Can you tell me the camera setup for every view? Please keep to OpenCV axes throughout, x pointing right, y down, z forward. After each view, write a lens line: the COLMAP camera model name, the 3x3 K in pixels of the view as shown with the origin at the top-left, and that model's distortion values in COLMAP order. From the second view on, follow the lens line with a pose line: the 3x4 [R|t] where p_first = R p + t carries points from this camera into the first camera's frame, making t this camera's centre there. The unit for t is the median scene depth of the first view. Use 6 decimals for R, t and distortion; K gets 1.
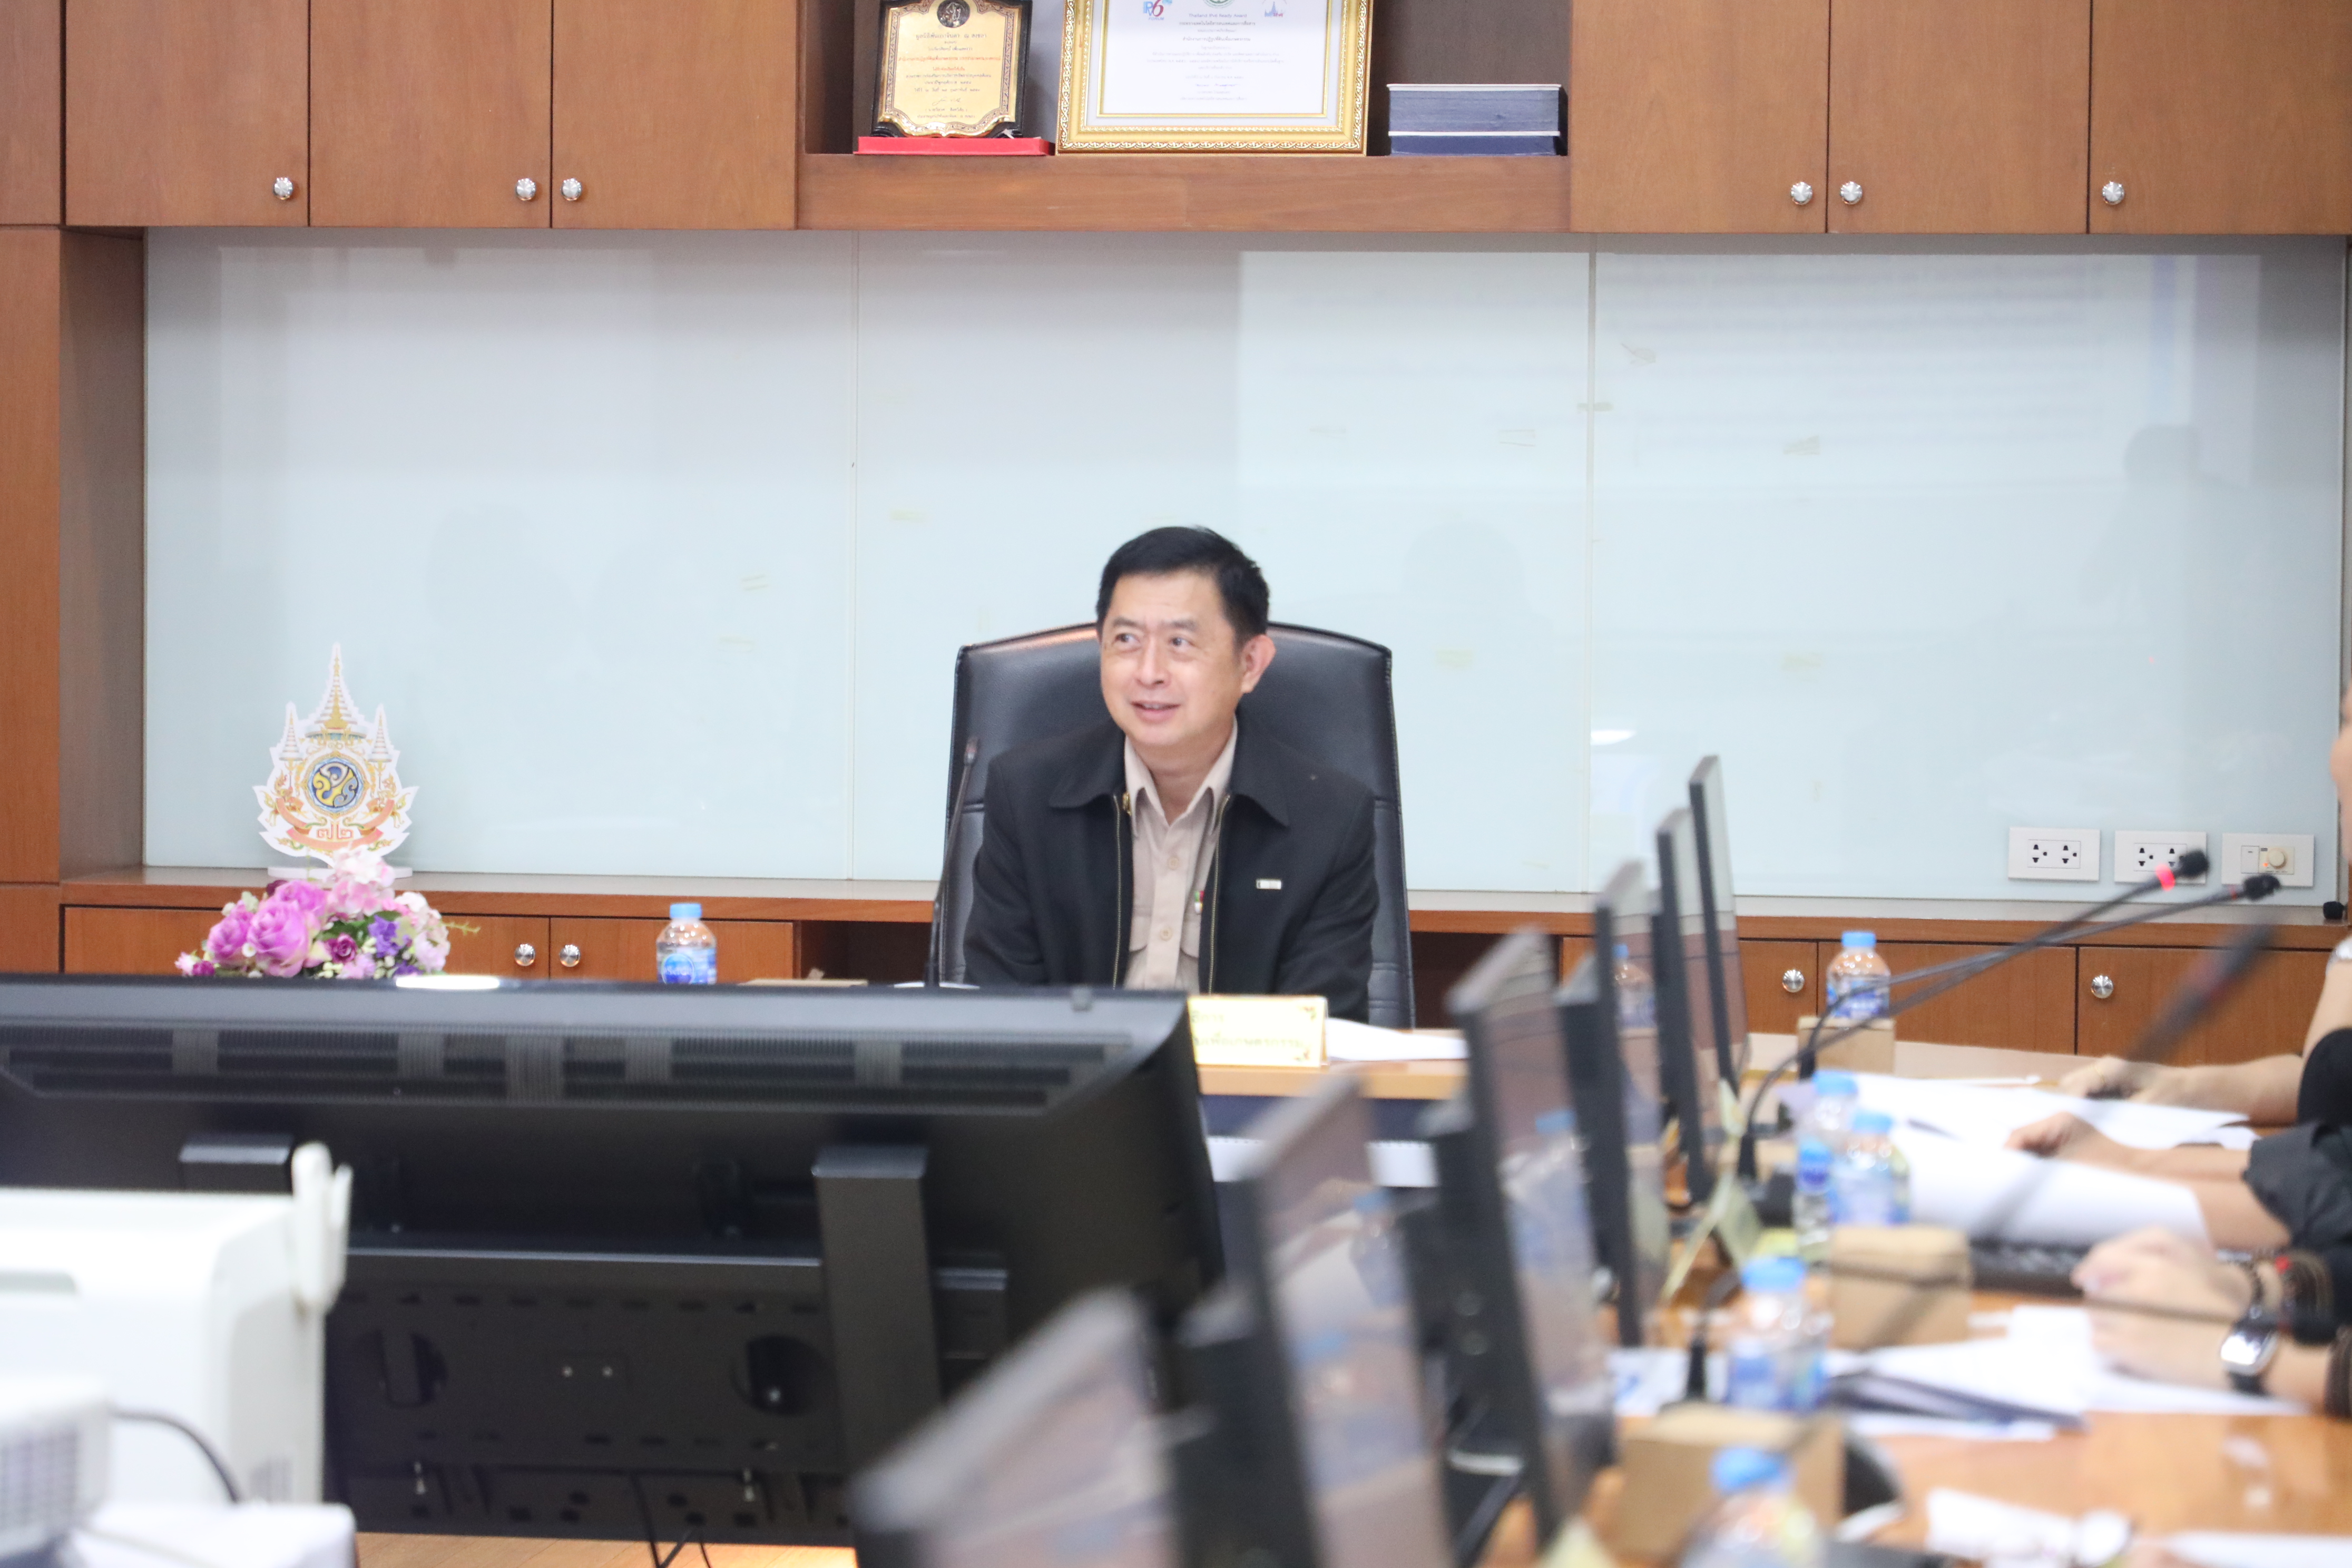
lens RADIAL K [[6945.2, 0, 1095.7], [0, 6945.2, 781.7], [0, 0, 1]] dist [0.037194, 0.548234]
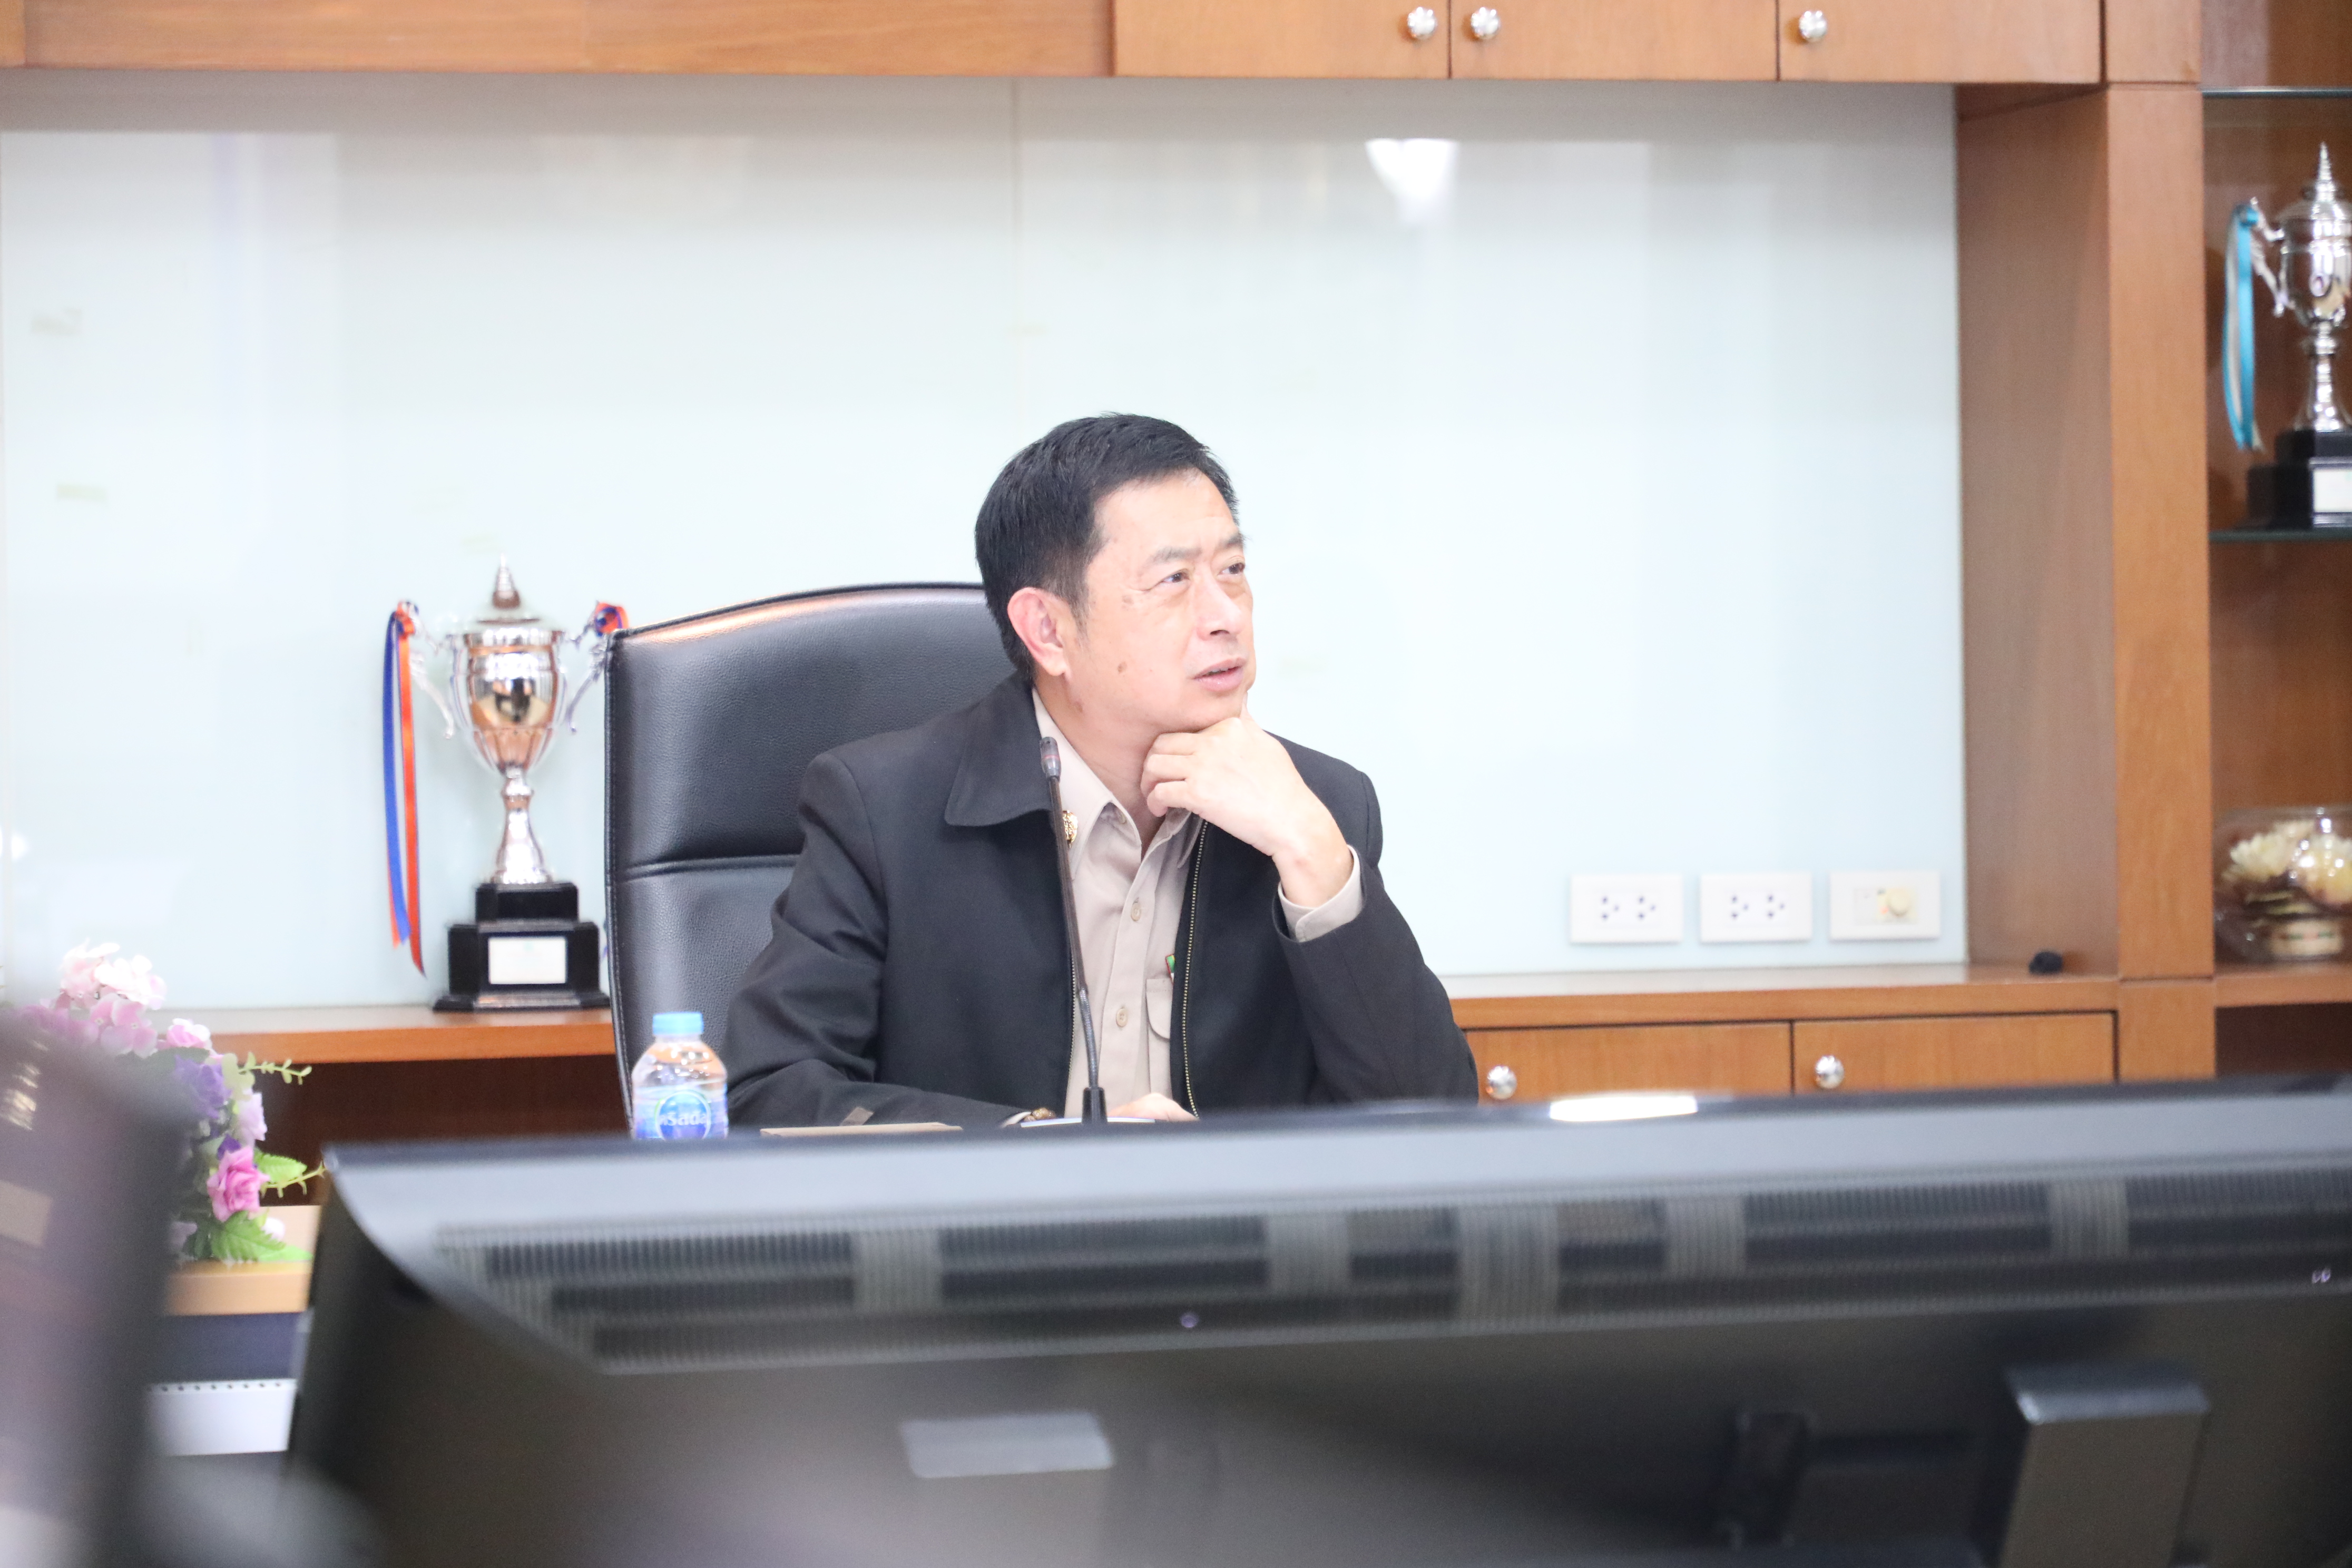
lens RADIAL K [[6885.0, 0, 1176.0], [0, 6885.0, 784.0], [0, 0, 1]] dist [0.126536, -1.396037]
pose [[0.915901, -0.029964, 0.400283, -0.219332], [0.039660, 0.999086, -0.015957, 0.007138], [-0.399439, 0.030491, 0.916253, 0.338244]]
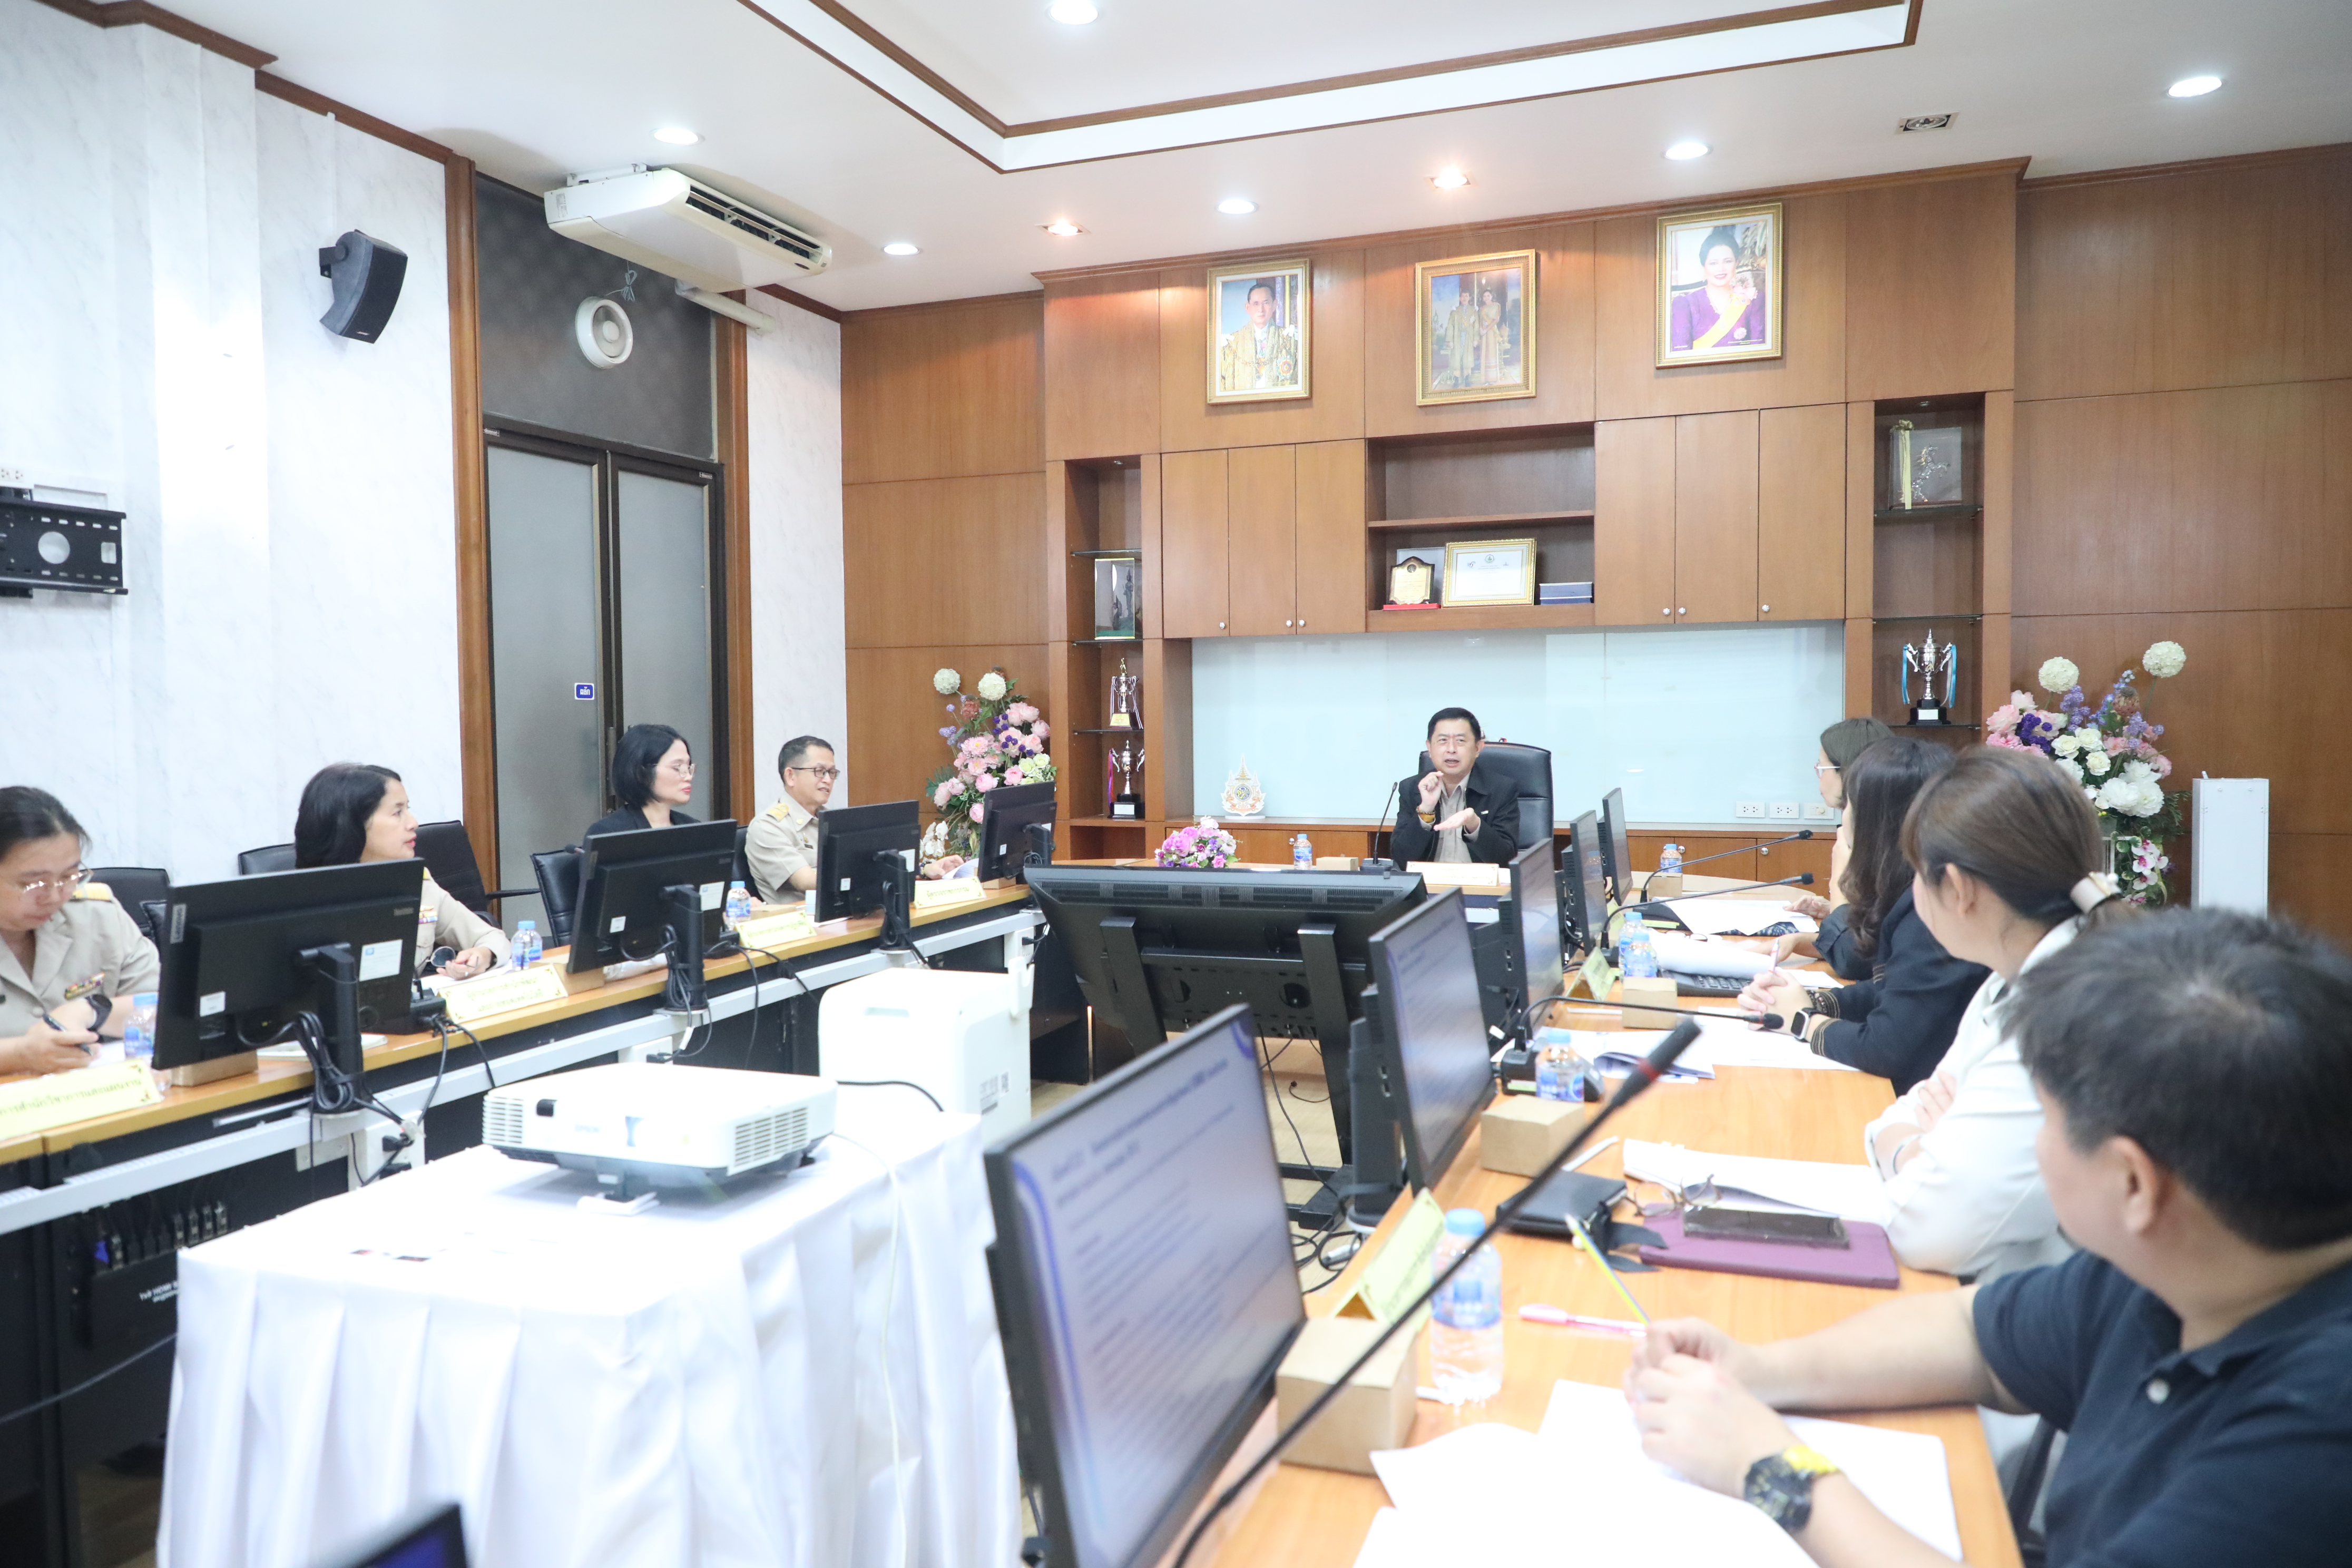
lens RADIAL K [[1596.5, 0, 1180.3], [0, 1596.5, 780.6], [0, 0, 1]] dist [0.006930, 0.005252]
pose [[0.975433, -0.010777, -0.220031, 0.042187], [0.011275, 0.999936, 0.001009, -0.007526], [0.220006, -0.003465, 0.975492, 0.205868]]
